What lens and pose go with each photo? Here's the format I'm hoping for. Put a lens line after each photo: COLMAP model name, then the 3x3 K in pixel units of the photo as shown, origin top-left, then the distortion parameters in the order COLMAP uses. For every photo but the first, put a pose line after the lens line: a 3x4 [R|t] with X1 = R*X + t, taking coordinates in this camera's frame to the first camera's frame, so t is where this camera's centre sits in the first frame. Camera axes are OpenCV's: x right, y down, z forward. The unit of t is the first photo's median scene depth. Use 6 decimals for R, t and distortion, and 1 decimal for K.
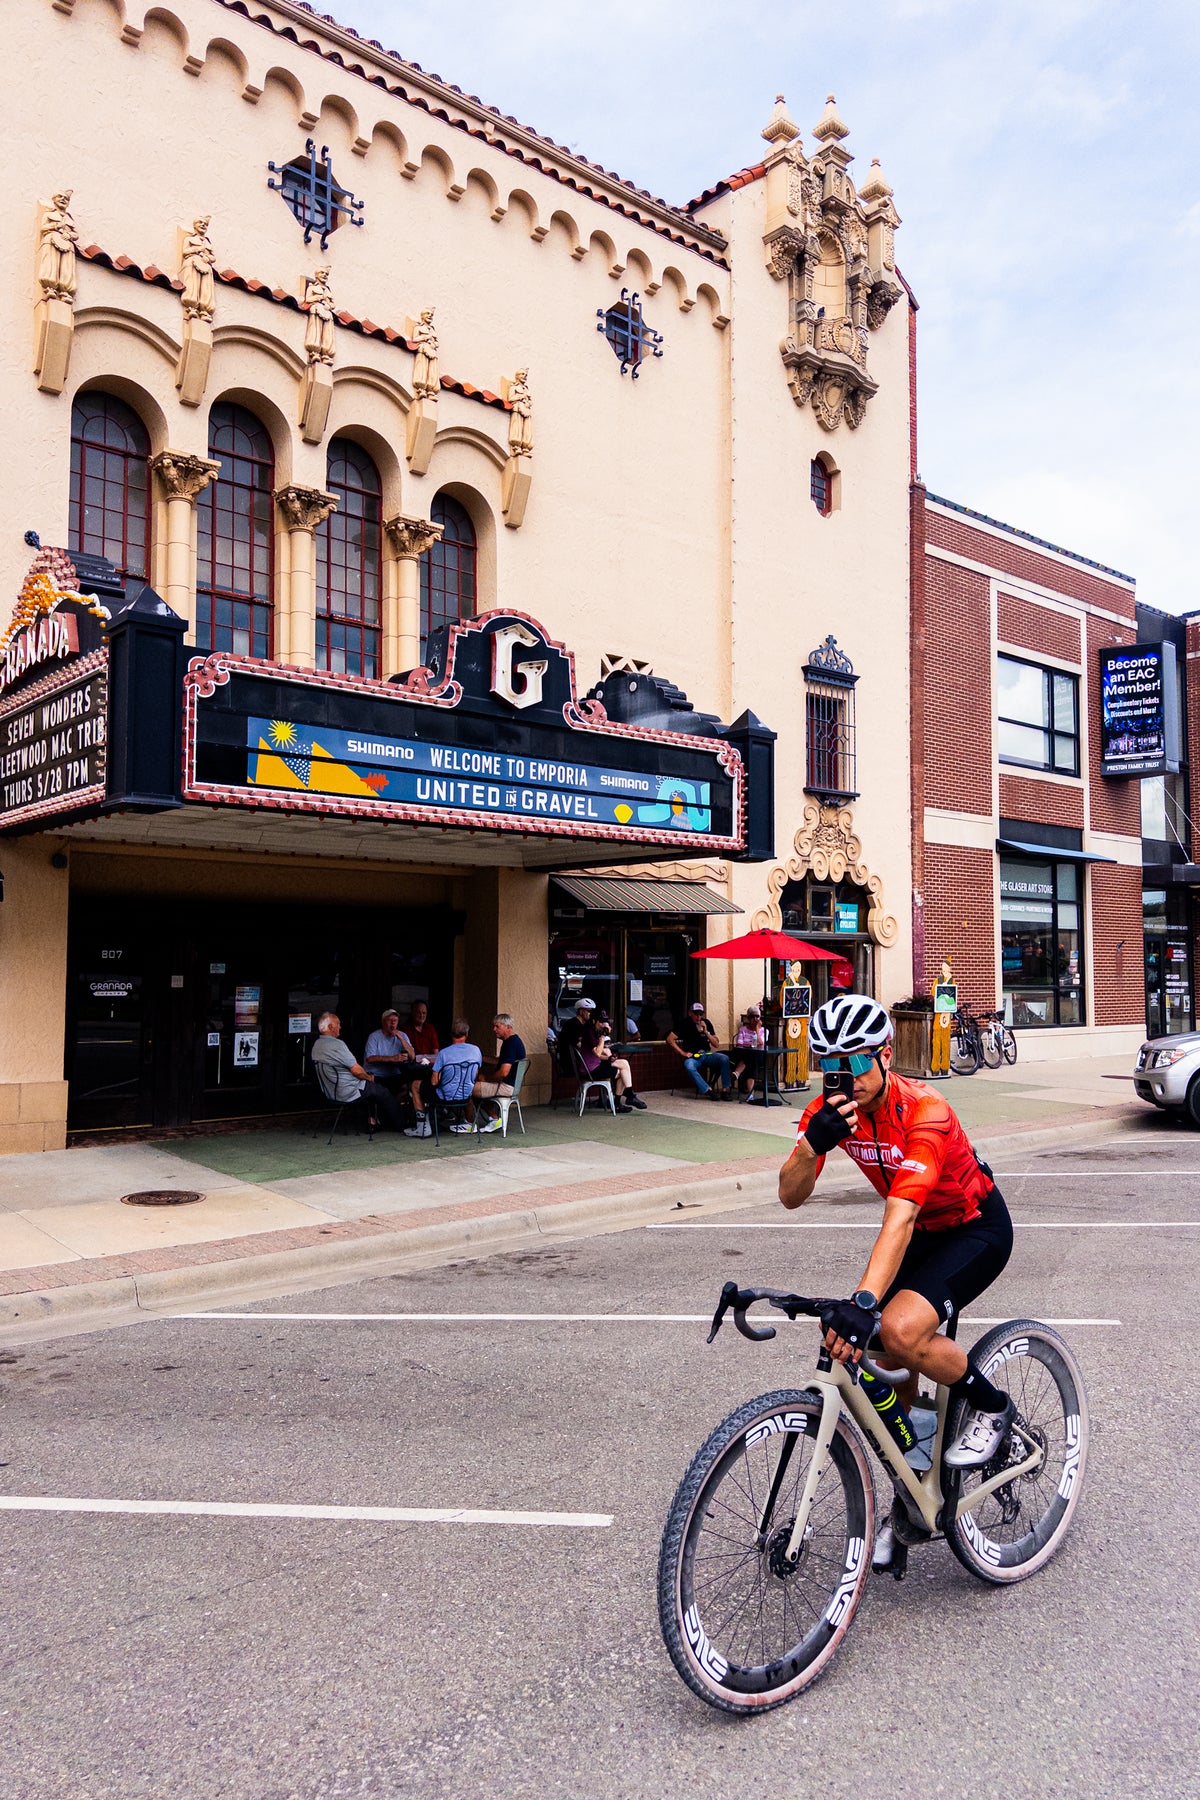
lens RADIAL K [[1243.0, 0, 600.3], [0, 1243.0, 907.7], [0, 0, 1]] dist [-0.030687, -0.013774]
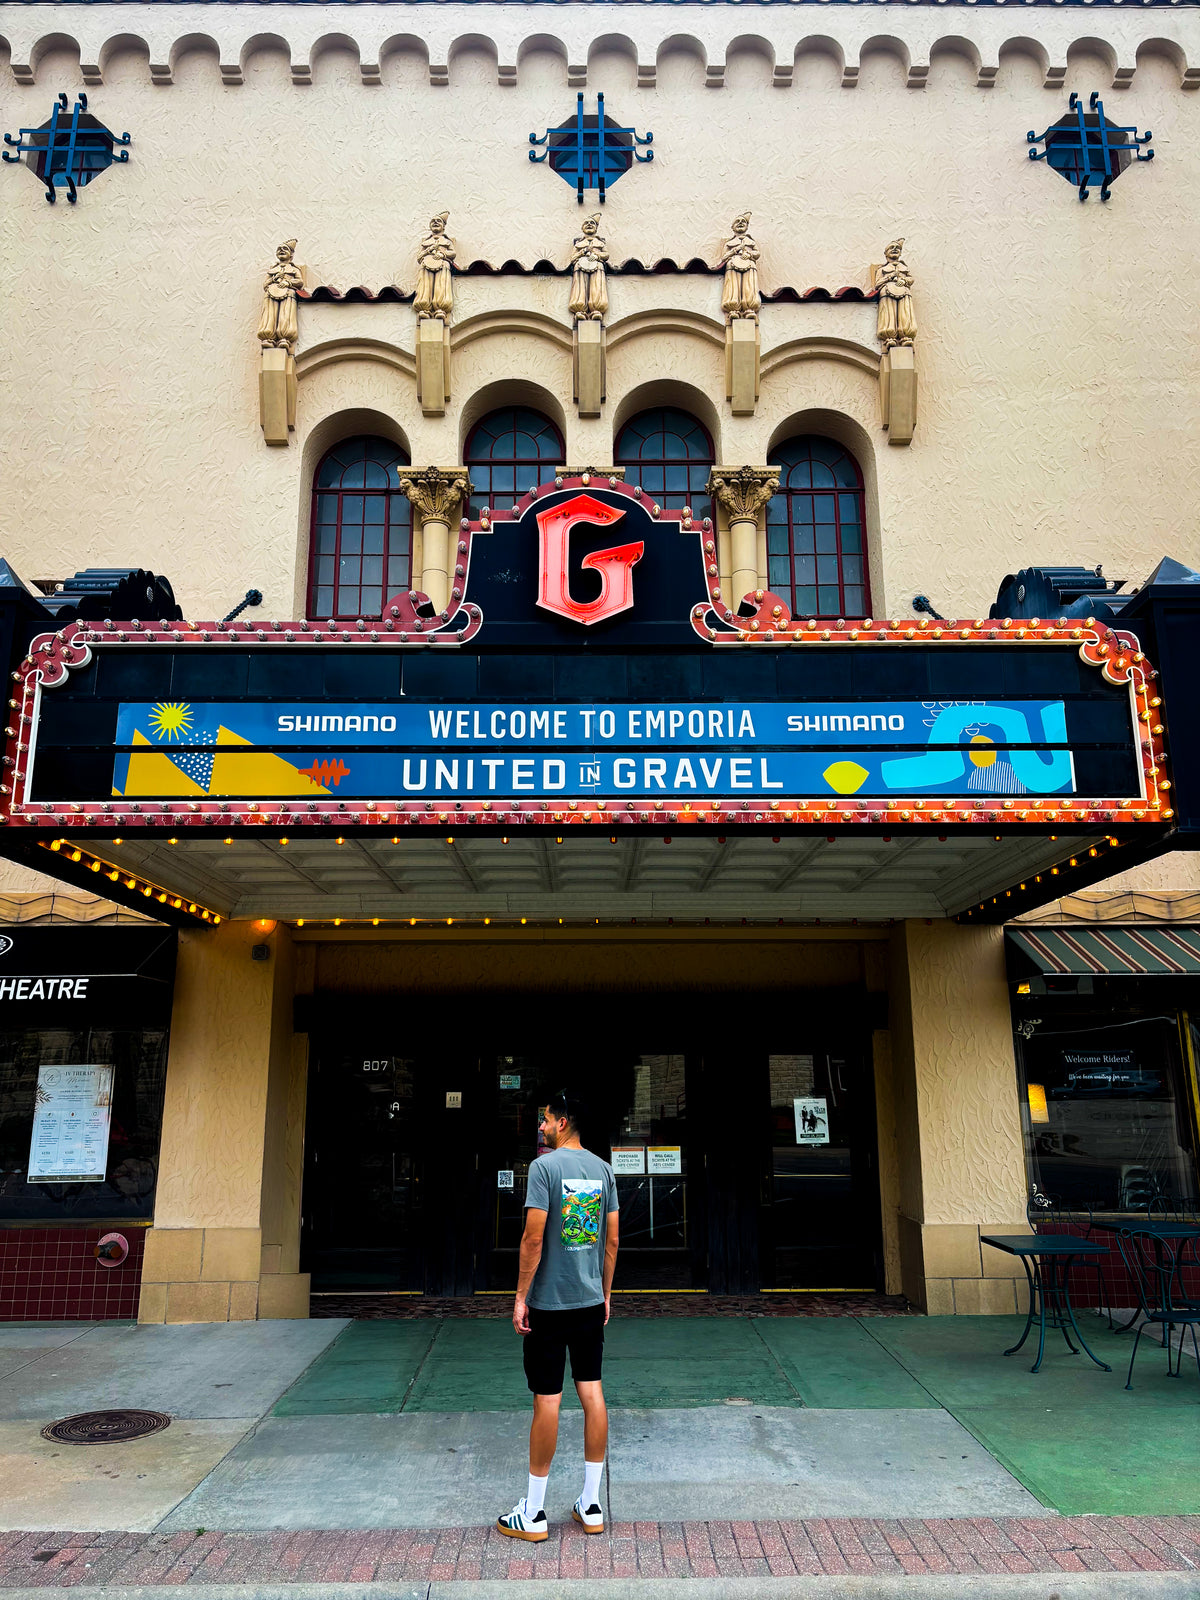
lens RADIAL K [[1192.1, 0, 598.5], [0, 1192.1, 795.5], [0, 0, 1]] dist [0.008944, 0.000416]
pose [[0.757980, -0.166085, -0.630779, 0.276682], [0.038976, 0.976845, -0.210368, 0.040355], [0.651112, 0.134870, 0.746903, 0.554871]]
